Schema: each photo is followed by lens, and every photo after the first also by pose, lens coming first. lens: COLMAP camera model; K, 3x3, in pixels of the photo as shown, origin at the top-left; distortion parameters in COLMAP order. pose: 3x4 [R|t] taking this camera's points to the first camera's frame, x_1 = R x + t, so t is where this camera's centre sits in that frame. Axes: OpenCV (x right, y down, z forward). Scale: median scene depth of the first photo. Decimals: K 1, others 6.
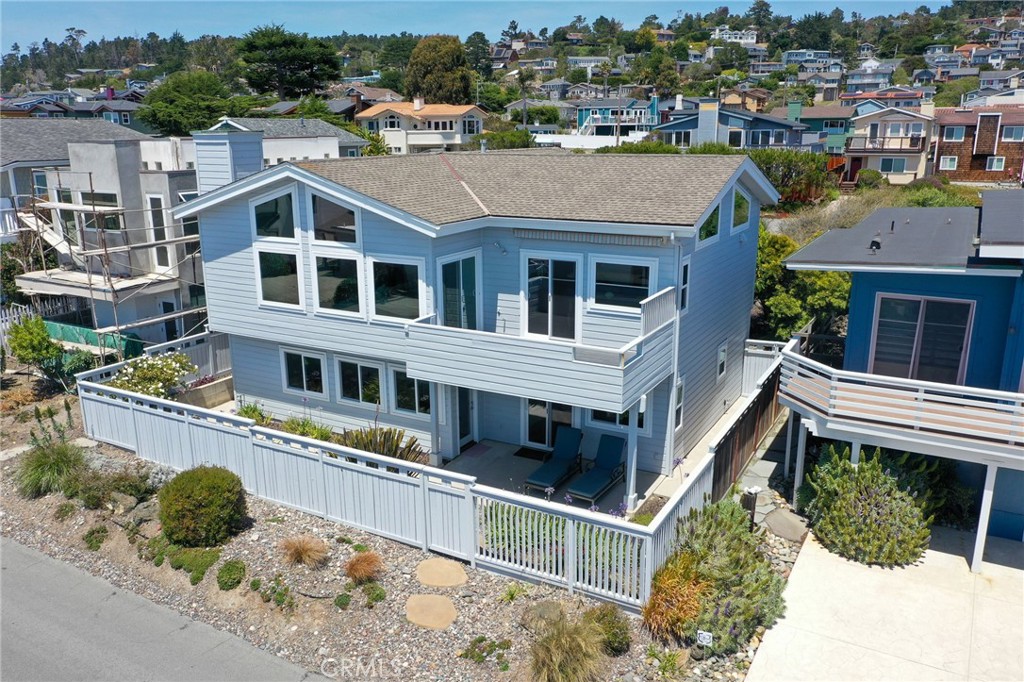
lens RADIAL K [[806.4, 0, 512.0], [0, 806.4, 341.0], [0, 0, 1]] dist [0.002437, -0.002063]
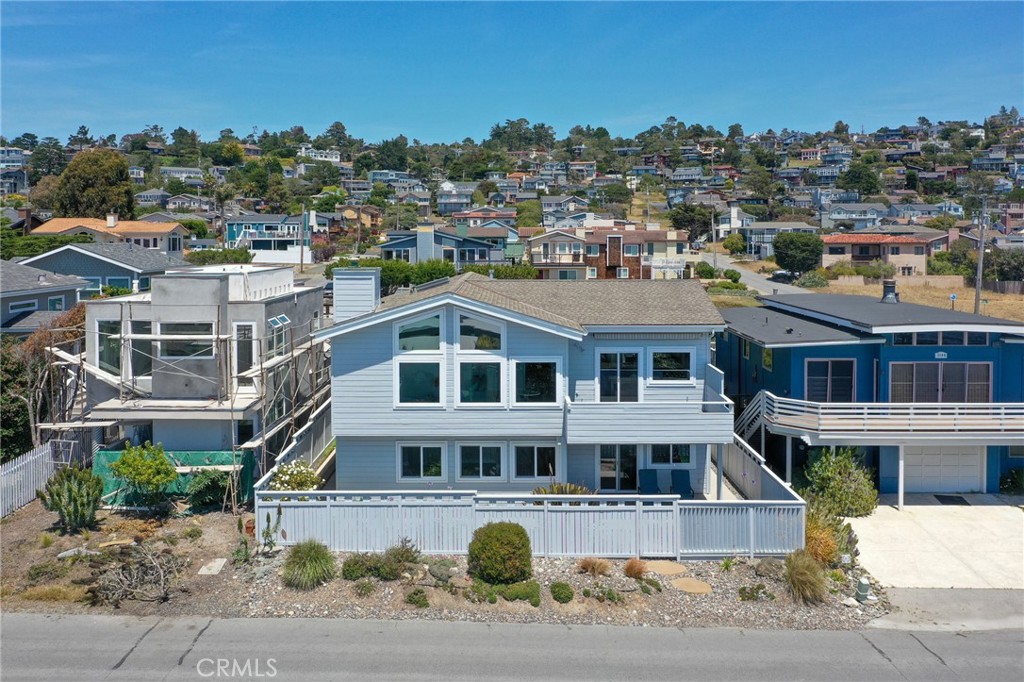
lens RADIAL K [[829.3, 0, 511.6], [0, 829.3, 254.4], [0, 0, 1]] dist [0.005124, 0.004695]
pose [[0.871986, -0.004724, 0.489507, -0.231220], [0.119623, 0.971695, -0.203714, 0.002170], [-0.474689, 0.236192, 0.847870, -0.059700]]
